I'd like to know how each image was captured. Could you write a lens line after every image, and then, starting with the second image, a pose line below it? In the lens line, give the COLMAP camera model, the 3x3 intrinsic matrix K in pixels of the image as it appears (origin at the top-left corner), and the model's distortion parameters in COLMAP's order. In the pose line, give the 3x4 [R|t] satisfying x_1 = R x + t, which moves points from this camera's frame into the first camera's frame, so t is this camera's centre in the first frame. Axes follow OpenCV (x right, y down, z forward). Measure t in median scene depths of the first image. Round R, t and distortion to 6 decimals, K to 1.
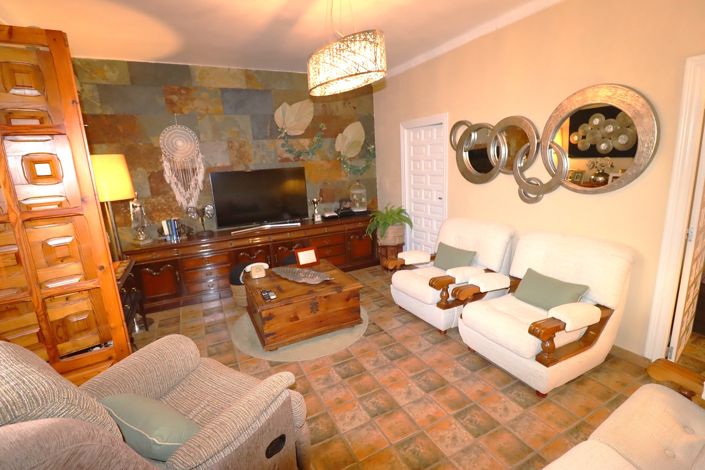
lens RADIAL K [[330.4, 0, 353.0], [0, 330.4, 227.3], [0, 0, 1]] dist [-0.003960, -0.001225]
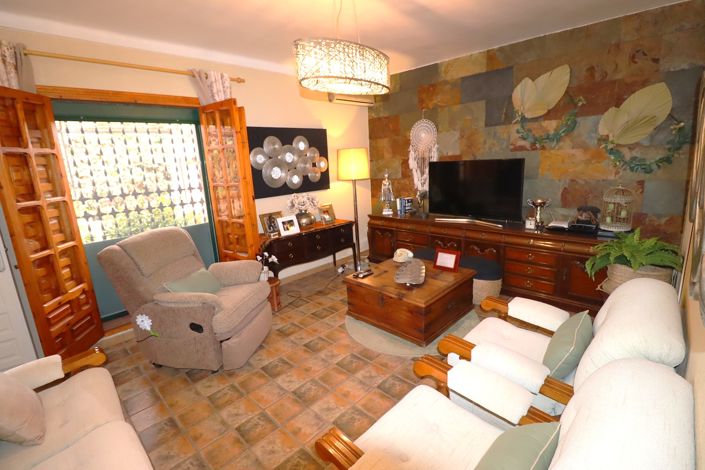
lens RADIAL K [[330.4, 0, 353.0], [0, 330.4, 227.3], [0, 0, 1]] dist [-0.003960, -0.001225]
pose [[0.324461, 0.226642, -0.918346, 0.529271], [-0.156767, 0.970329, 0.184084, -0.111714], [0.932818, 0.084238, 0.350364, 0.377855]]
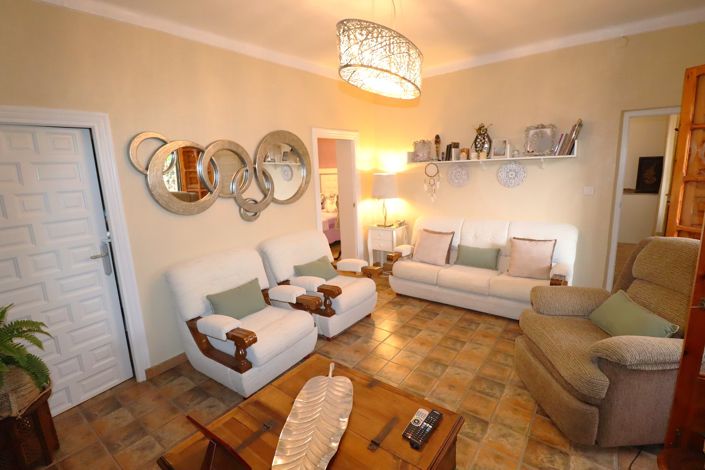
lens RADIAL K [[330.4, 0, 353.0], [0, 330.4, 227.3], [0, 0, 1]] dist [-0.003960, -0.001225]
pose [[-0.429706, -0.102845, 0.897093, -0.448953], [0.245371, 0.942809, 0.225618, -0.161925], [-0.868991, 0.317070, -0.379896, 0.831046]]
